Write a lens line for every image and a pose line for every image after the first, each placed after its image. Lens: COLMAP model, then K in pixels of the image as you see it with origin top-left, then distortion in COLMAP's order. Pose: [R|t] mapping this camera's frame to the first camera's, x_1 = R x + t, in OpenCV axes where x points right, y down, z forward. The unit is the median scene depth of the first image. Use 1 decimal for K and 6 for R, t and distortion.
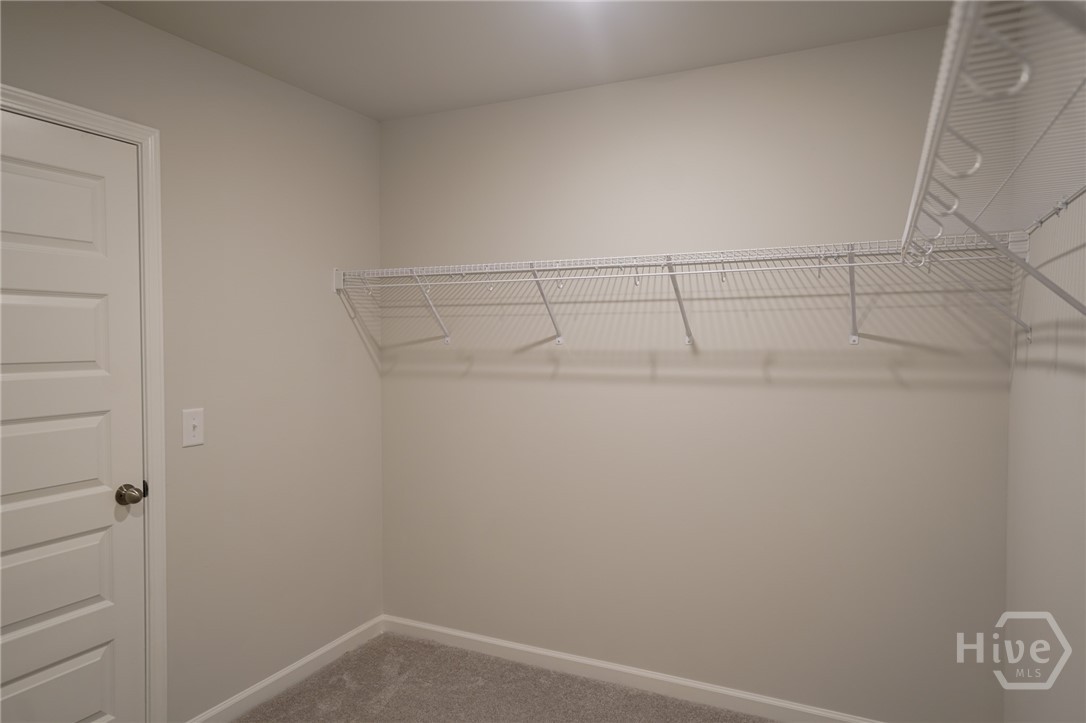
lens RADIAL K [[714.7, 0, 543.0], [0, 714.7, 361.5], [0, 0, 1]] dist [0.022443, 0.001723]
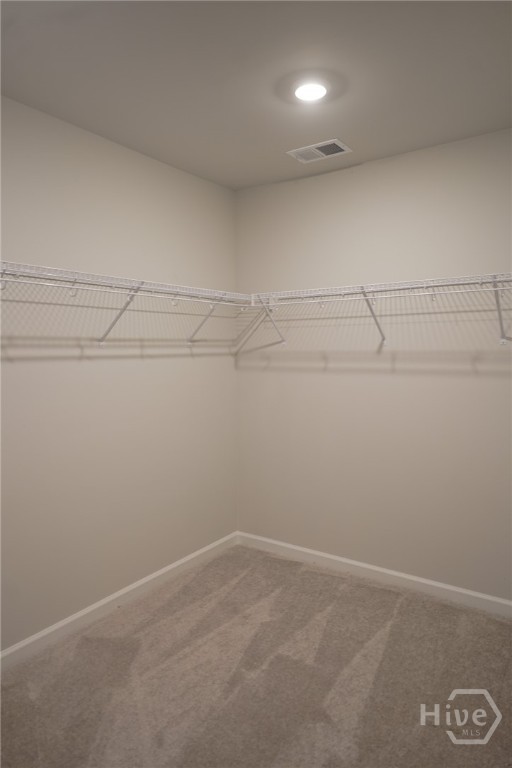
lens RADIAL K [[515.6, 0, 268.2], [0, 515.6, 385.3], [0, 0, 1]] dist [0.022074, 0.001596]
pose [[0.982713, 0.004680, -0.185078, 0.131243], [0.004544, 0.998770, 0.049382, 0.001462], [0.185082, -0.049370, 0.981482, -0.063162]]
